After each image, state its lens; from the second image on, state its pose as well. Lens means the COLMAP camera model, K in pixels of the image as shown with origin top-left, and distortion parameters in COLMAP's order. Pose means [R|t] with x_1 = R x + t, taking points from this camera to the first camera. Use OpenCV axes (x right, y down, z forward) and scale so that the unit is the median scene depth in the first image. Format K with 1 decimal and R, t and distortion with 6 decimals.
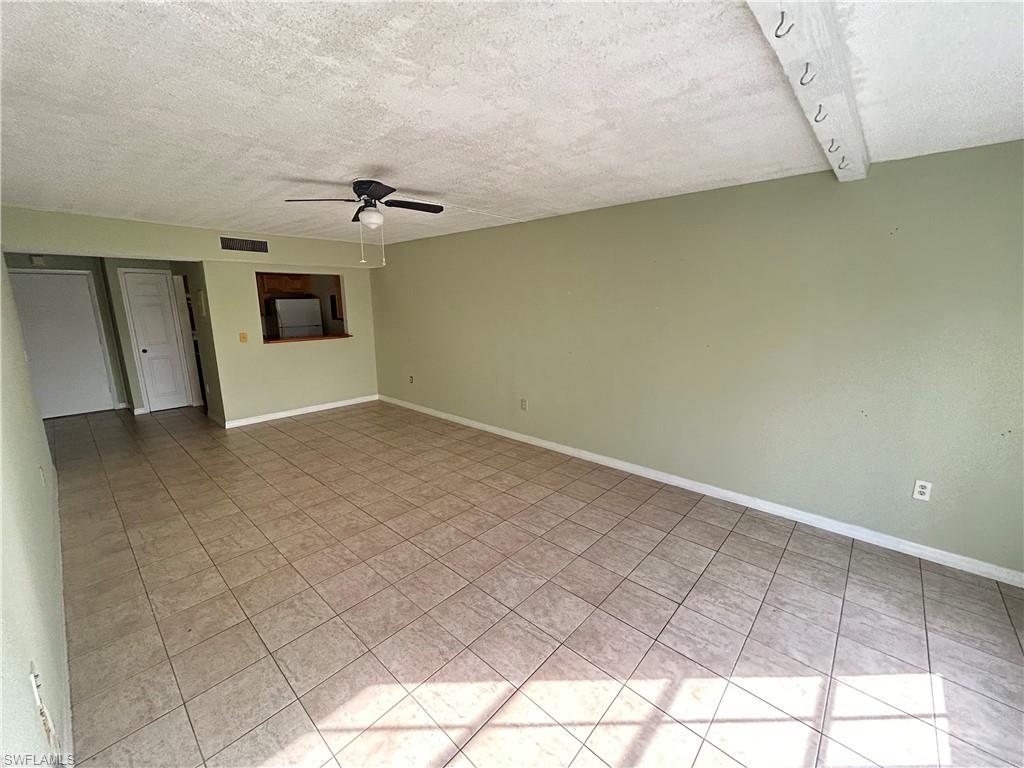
lens RADIAL K [[414.3, 0, 511.4], [0, 414.3, 384.2], [0, 0, 1]] dist [-0.003223, -0.000064]
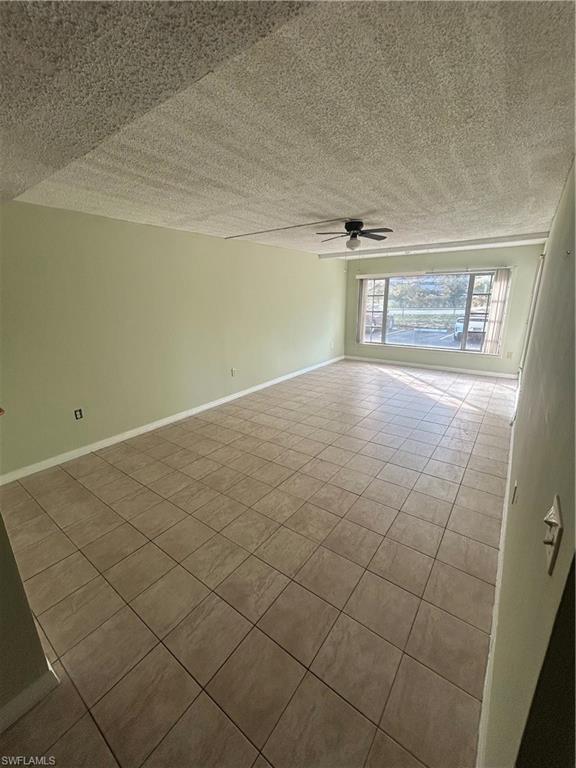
lens RADIAL K [[310.7, 0, 287.5], [0, 310.7, 381.7], [0, 0, 1]] dist [-0.003223, -0.000064]
pose [[-0.095056, -0.269237, 0.958372, -1.057103], [0.214929, 0.934473, 0.283841, -0.189195], [-0.971993, 0.232963, -0.030960, 0.910764]]
